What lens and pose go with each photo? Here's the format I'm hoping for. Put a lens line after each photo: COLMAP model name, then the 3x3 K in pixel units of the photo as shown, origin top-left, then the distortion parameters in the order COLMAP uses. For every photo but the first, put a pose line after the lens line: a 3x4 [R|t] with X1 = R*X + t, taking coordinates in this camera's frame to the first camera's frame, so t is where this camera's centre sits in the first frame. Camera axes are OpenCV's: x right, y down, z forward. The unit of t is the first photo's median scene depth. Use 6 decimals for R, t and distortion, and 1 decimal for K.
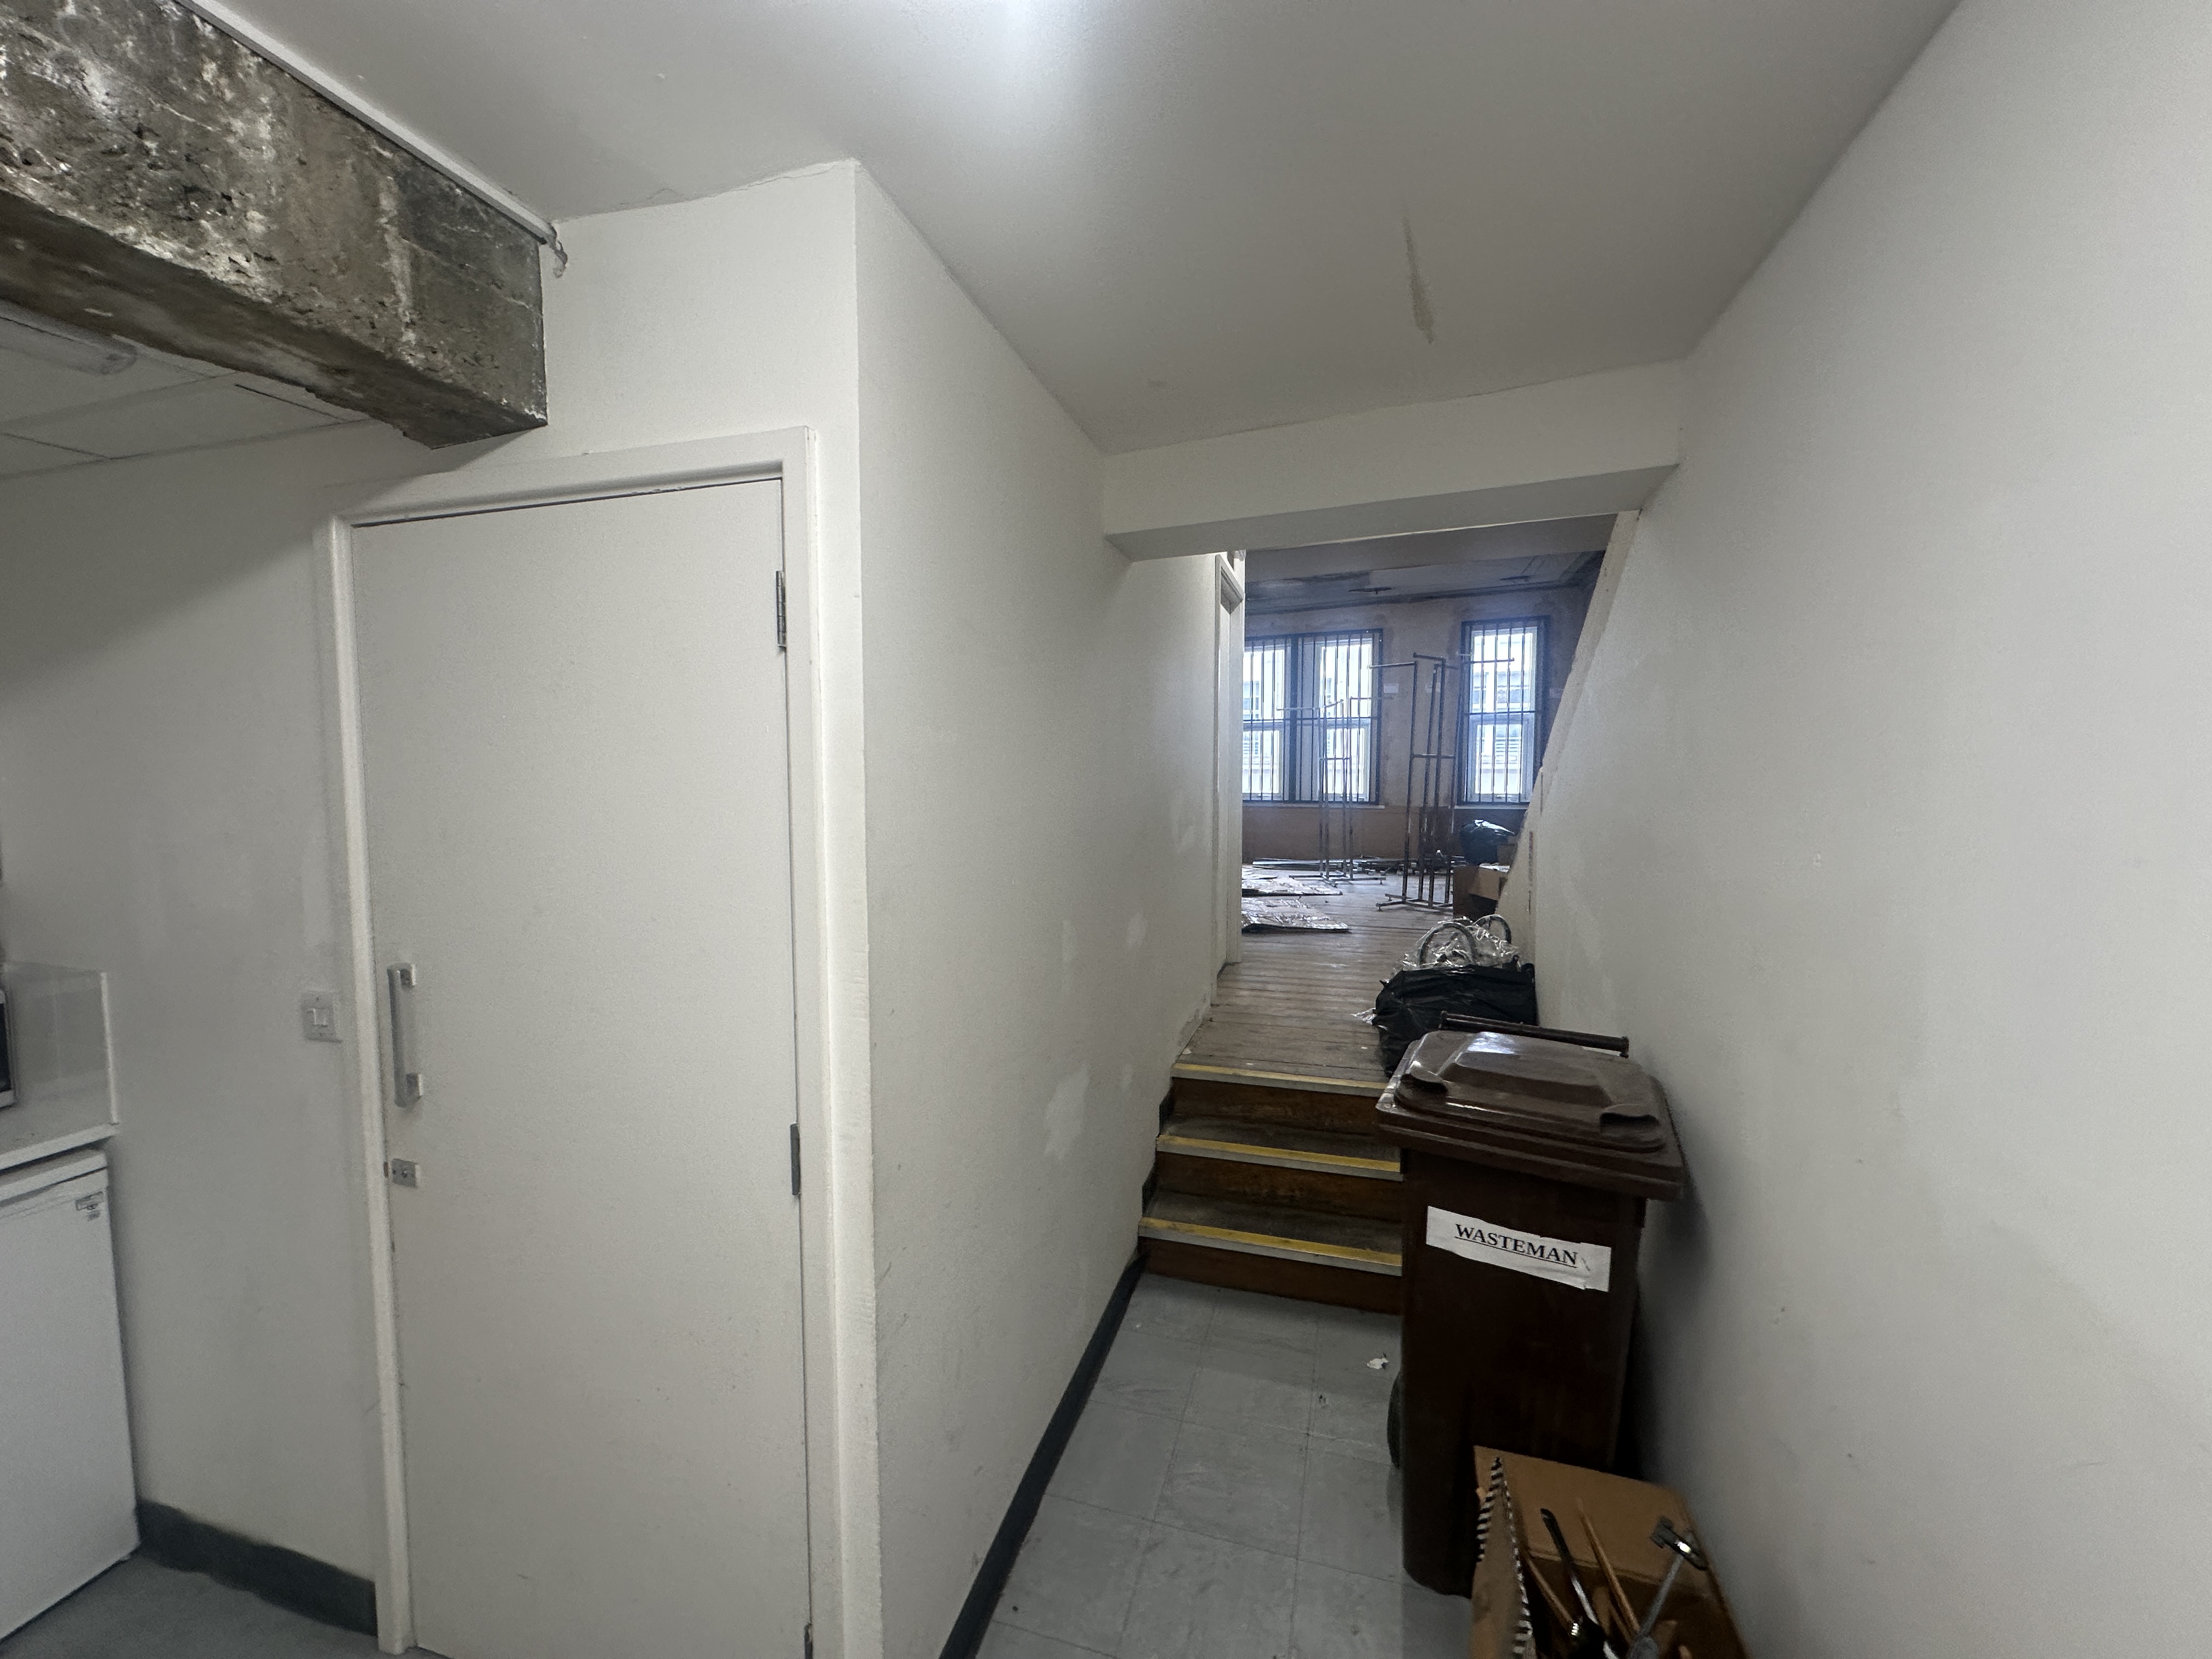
lens RADIAL K [[885.3, 0, 1106.0], [0, 885.3, 829.5], [0, 0, 1]] dist [-0.000646, -0.000103]
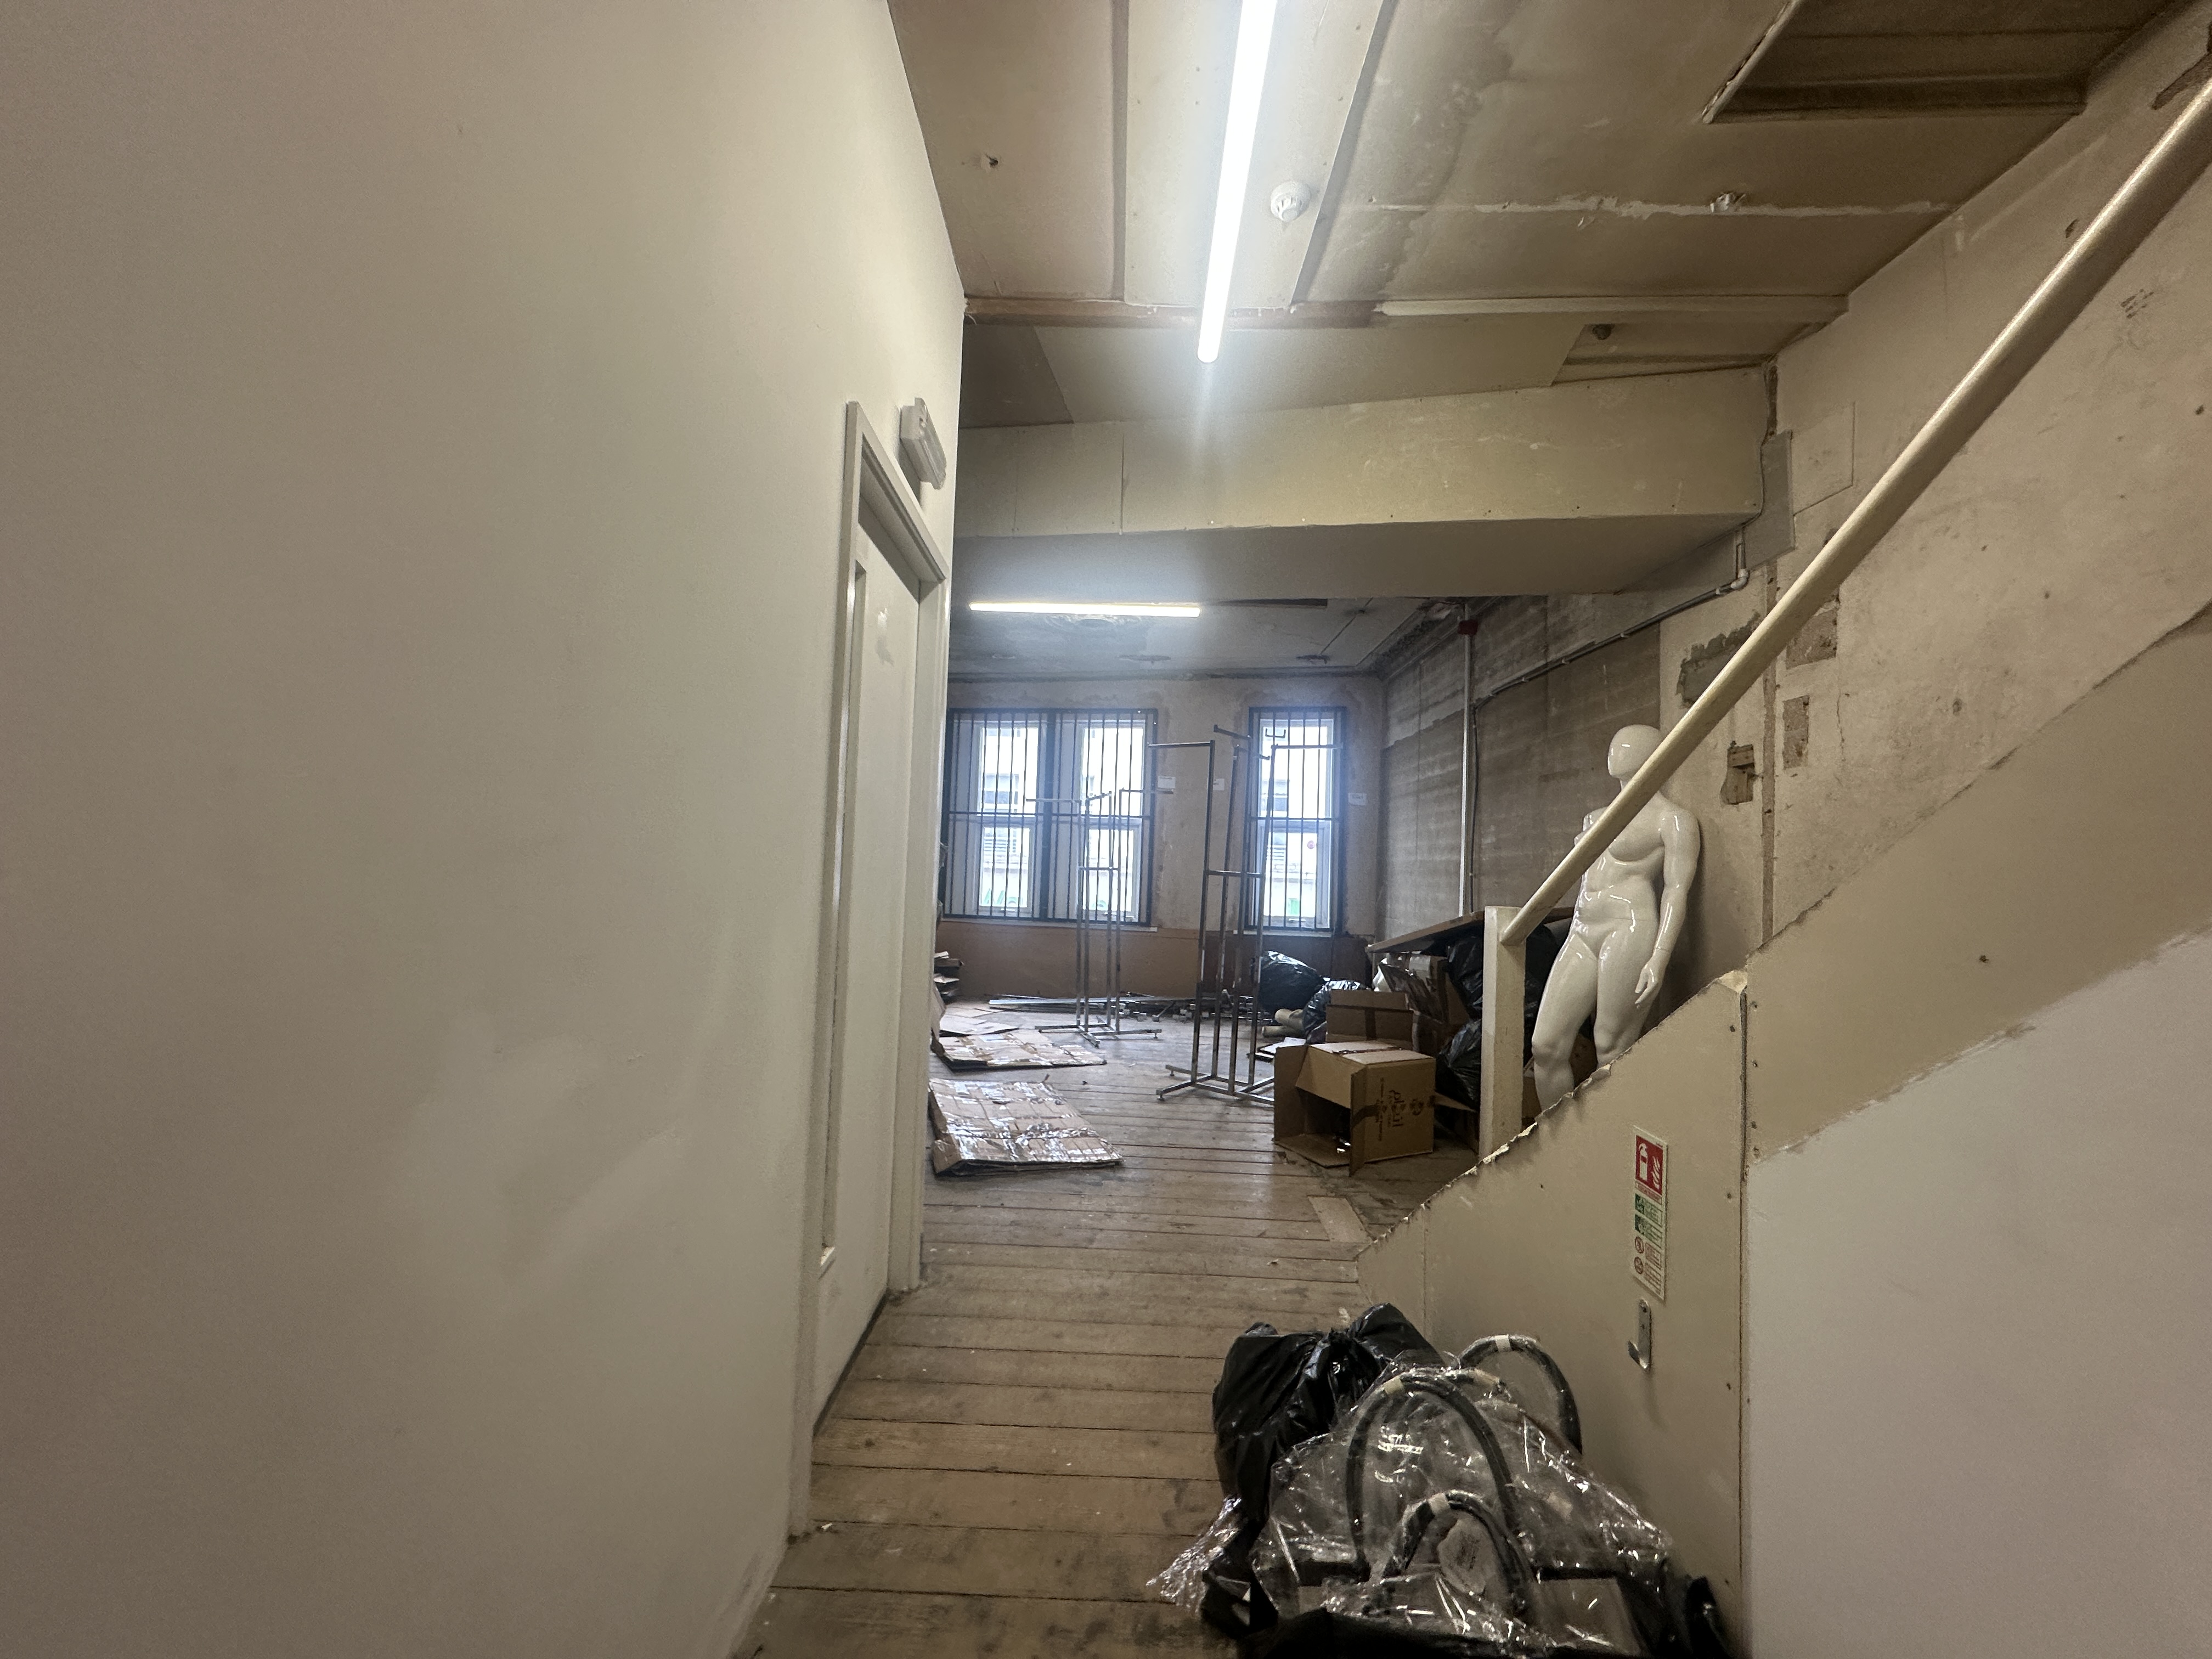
lens RADIAL K [[885.3, 0, 1106.0], [0, 885.3, 829.5], [0, 0, 1]] dist [-0.000646, -0.000103]
pose [[0.963876, 0.043326, 0.262803, 0.060672], [-0.015239, 0.994036, -0.107986, -0.029867], [-0.265914, 0.100080, 0.958788, 0.254309]]
